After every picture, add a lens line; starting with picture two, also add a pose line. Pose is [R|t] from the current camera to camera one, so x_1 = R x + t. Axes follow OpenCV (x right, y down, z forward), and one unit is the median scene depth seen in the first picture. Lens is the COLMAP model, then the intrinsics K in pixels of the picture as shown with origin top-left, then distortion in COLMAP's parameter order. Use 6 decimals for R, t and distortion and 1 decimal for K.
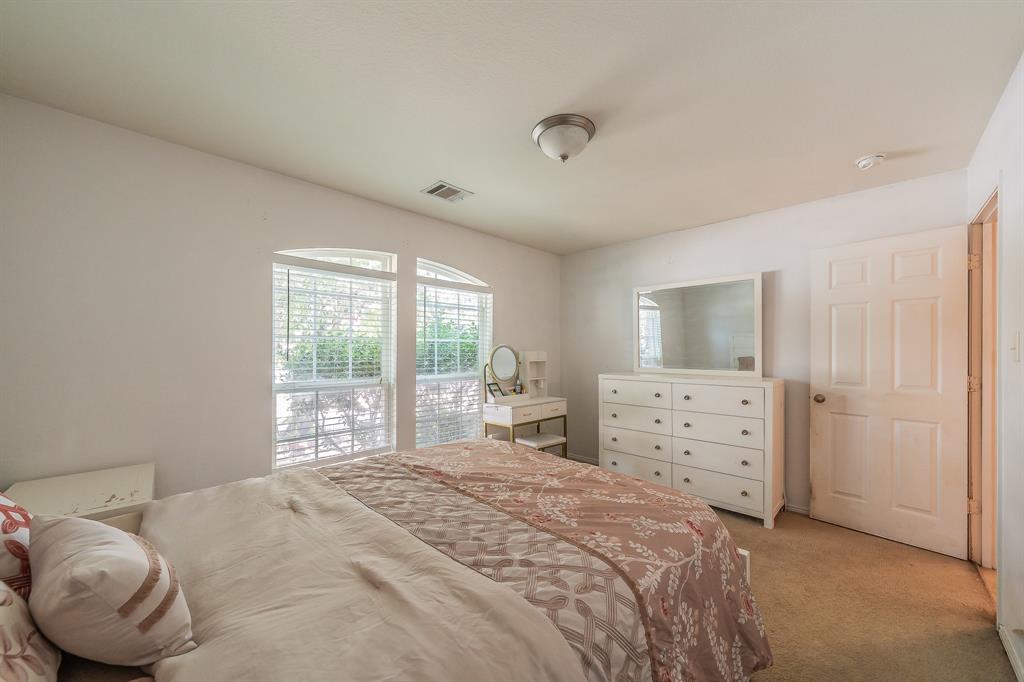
lens RADIAL K [[385.8, 0, 516.1], [0, 385.8, 351.0], [0, 0, 1]] dist [-0.003733, -0.000108]
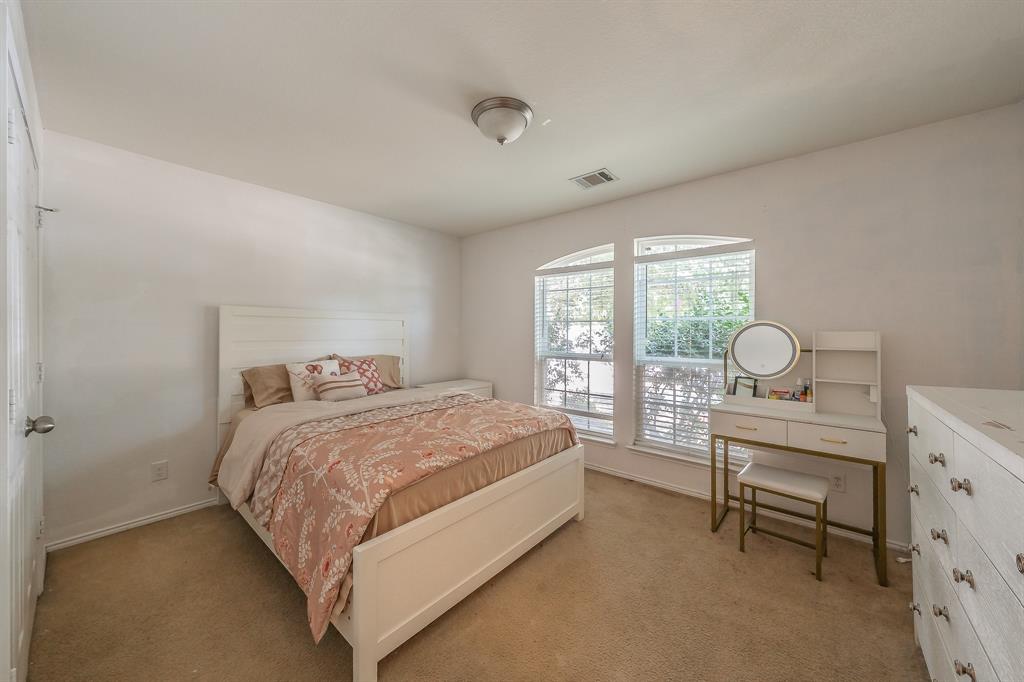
lens RADIAL K [[385.8, 0, 522.1], [0, 385.8, 331.8], [0, 0, 1]] dist [-0.003733, -0.000108]
pose [[0.050867, 0.009568, -0.998660, 0.739881], [0.002569, 0.999950, 0.009711, -0.008454], [0.998702, -0.003059, 0.050840, 0.648210]]
